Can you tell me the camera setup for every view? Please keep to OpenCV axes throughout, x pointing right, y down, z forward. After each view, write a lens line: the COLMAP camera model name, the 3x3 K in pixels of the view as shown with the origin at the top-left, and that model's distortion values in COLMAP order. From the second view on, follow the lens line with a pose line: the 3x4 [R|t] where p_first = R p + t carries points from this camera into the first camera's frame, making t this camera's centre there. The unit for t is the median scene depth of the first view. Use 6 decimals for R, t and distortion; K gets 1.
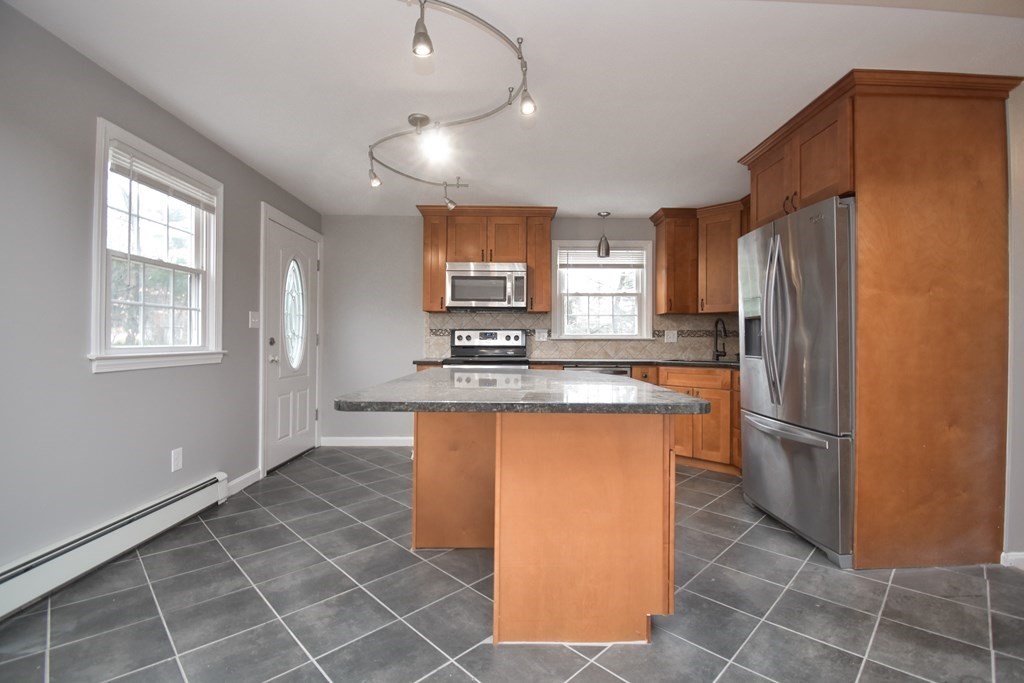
lens RADIAL K [[452.5, 0, 515.5], [0, 452.5, 339.4], [0, 0, 1]] dist [0.027501, -0.029040]
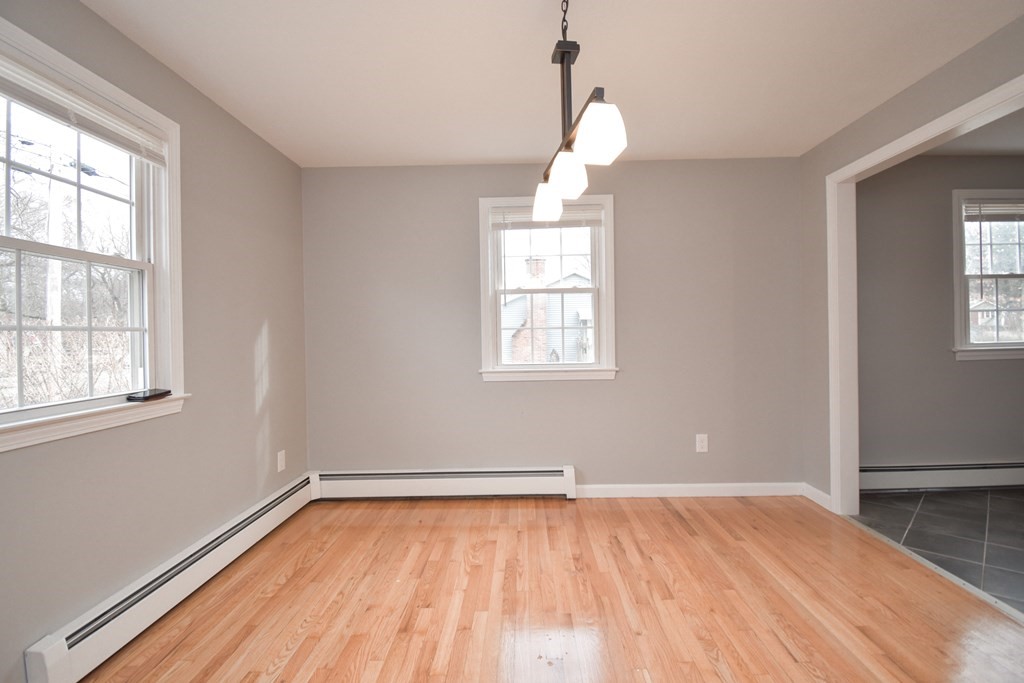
lens RADIAL K [[462.8, 0, 517.3], [0, 462.8, 338.6], [0, 0, 1]] dist [0.021824, -0.024905]
pose [[-0.022681, 0.006461, -0.999722, 0.319798], [0.024138, 0.999691, 0.005914, -0.021194], [0.999451, -0.023997, -0.022830, -0.211491]]
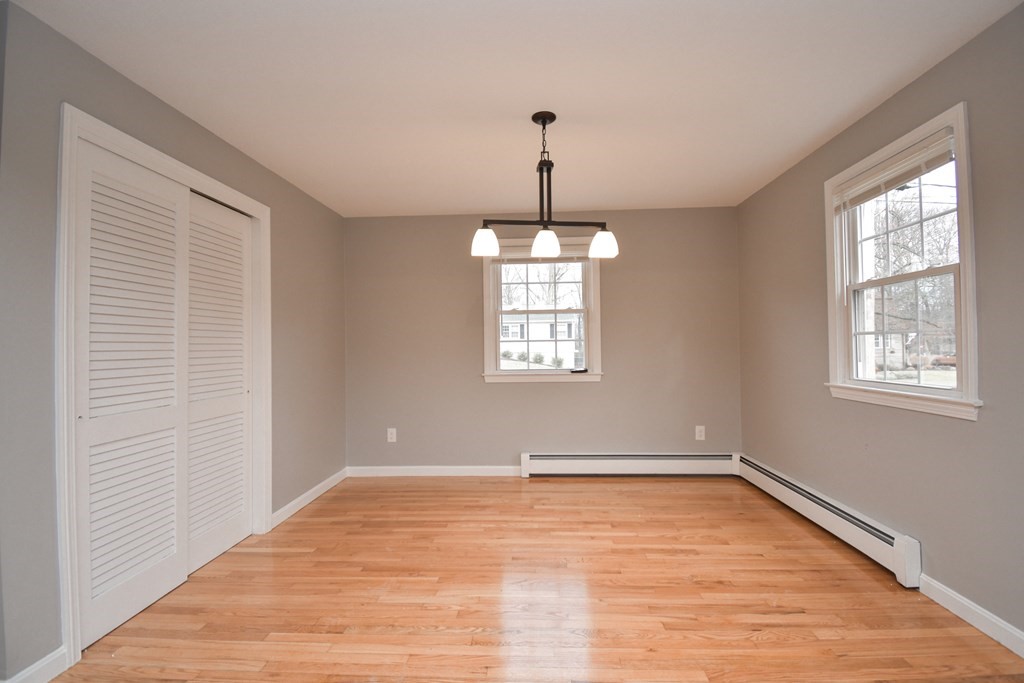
lens RADIAL K [[455.9, 0, 516.5], [0, 455.9, 339.2], [0, 0, 1]] dist [0.019185, -0.024013]
pose [[-0.998290, 0.010469, 0.057514, -0.046146], [0.009034, 0.999643, -0.025155, -0.015360], [-0.057757, -0.024592, -0.998028, 0.386501]]
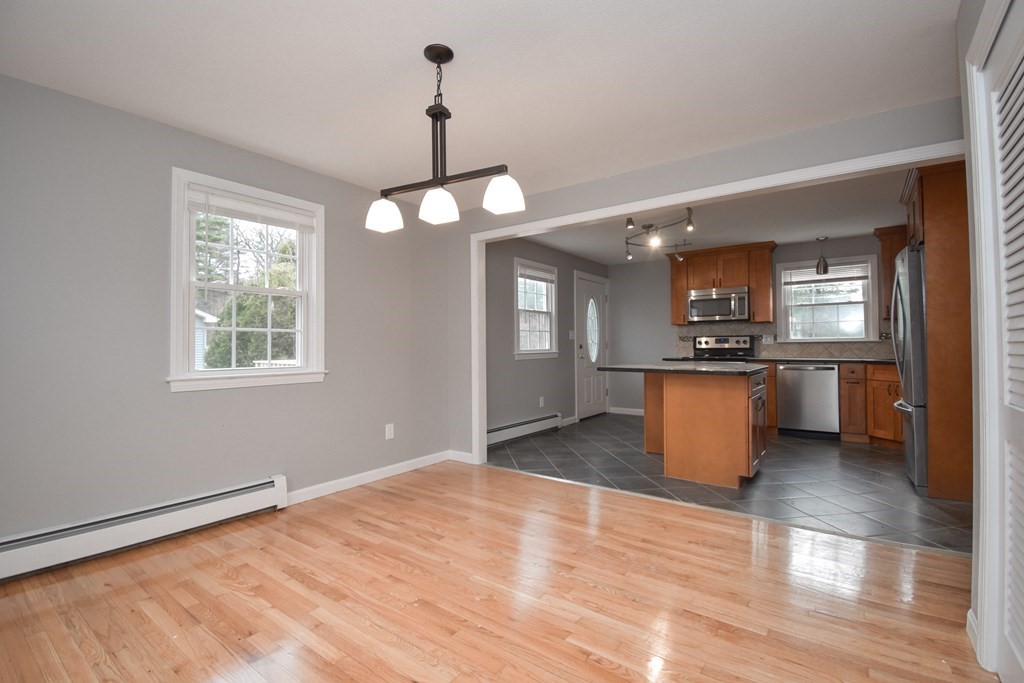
lens RADIAL K [[459.2, 0, 518.0], [0, 459.2, 338.6], [0, 0, 1]] dist [0.022132, -0.024296]
pose [[0.802378, -0.020077, -0.596478, 0.293599], [0.014139, 0.999793, -0.014633, -0.003034], [0.596648, 0.003308, 0.802496, -0.508289]]
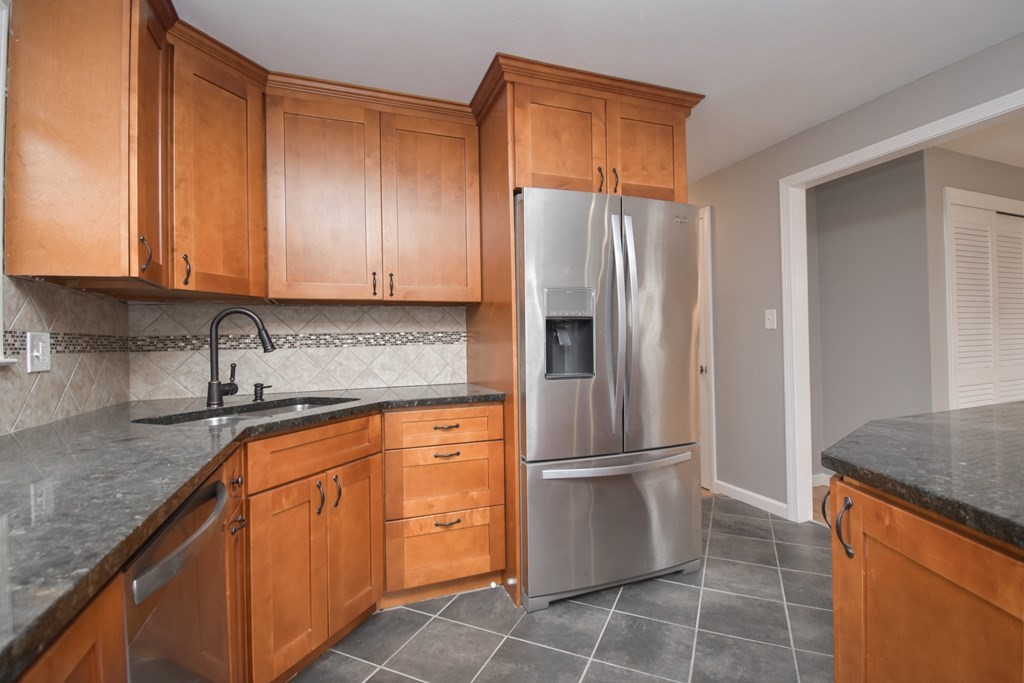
lens RADIAL K [[472.5, 0, 516.0], [0, 472.5, 340.4], [0, 0, 1]] dist [0.021848, -0.026653]
pose [[-0.347917, 0.008909, 0.937483, -0.074301], [0.014891, 0.999881, -0.003976, -0.008640], [-0.937407, 0.012577, -0.348008, 0.893916]]
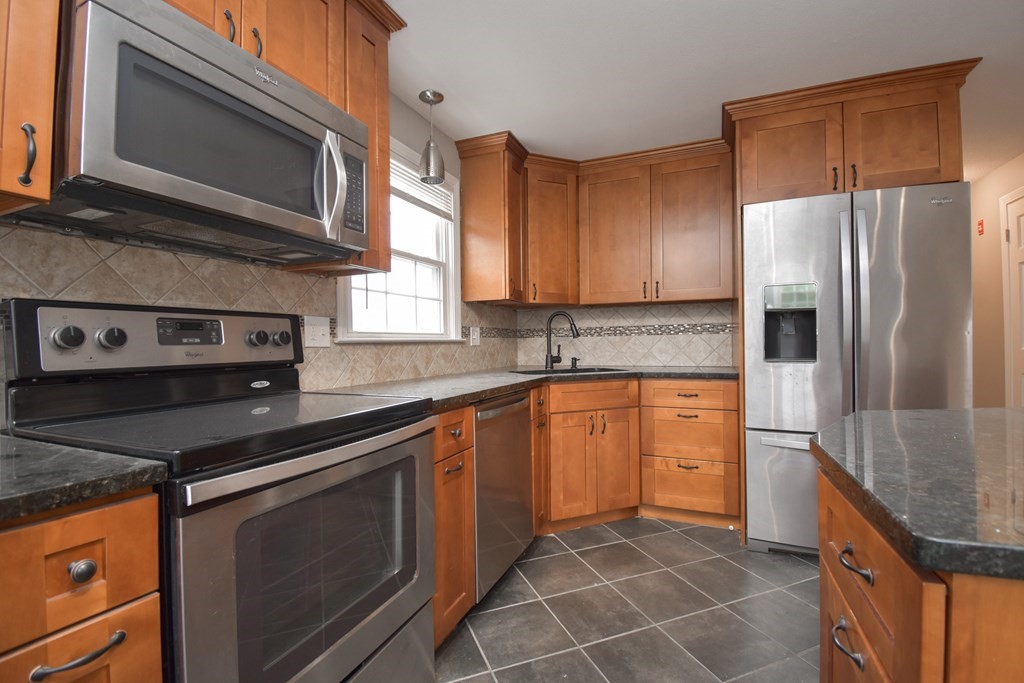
lens RADIAL K [[455.9, 0, 516.5], [0, 455.9, 339.2], [0, 0, 1]] dist [0.019185, -0.024013]
pose [[0.397727, -0.002458, 0.917500, -0.260550], [0.009839, 0.999950, -0.001587, -0.000448], [-0.917451, 0.009659, 0.397732, 0.757454]]
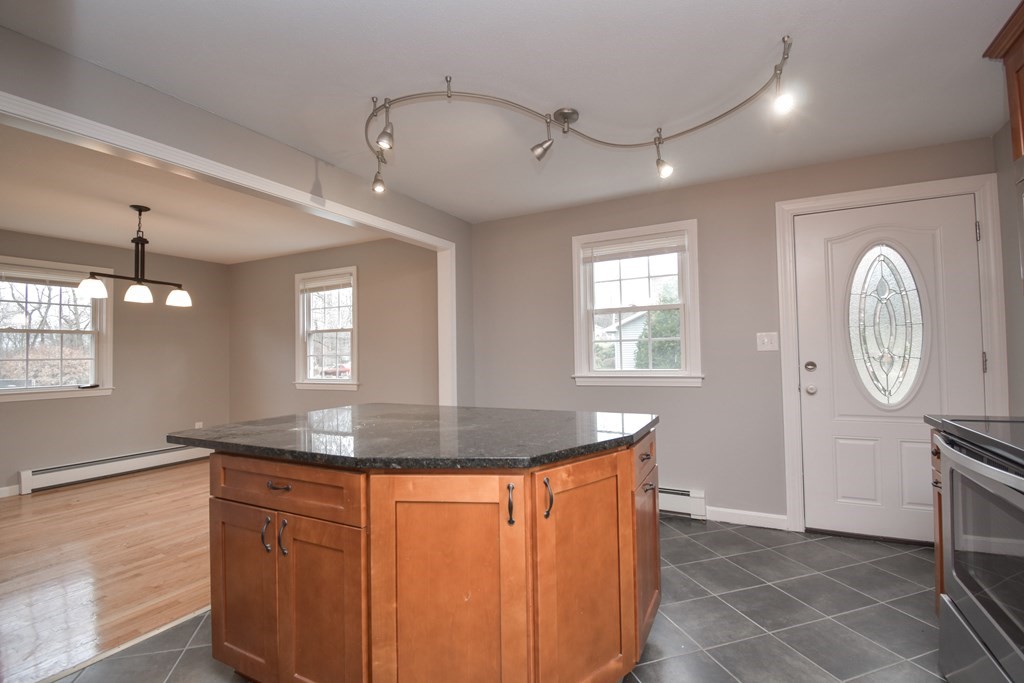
lens RADIAL K [[468.2, 0, 517.5], [0, 468.2, 340.1], [0, 0, 1]] dist [0.020344, -0.025648]
pose [[-0.469398, -0.019417, -0.882773, 0.374212], [0.022393, 0.999175, -0.033884, -0.020756], [0.882703, -0.035673, -0.468576, 0.818449]]
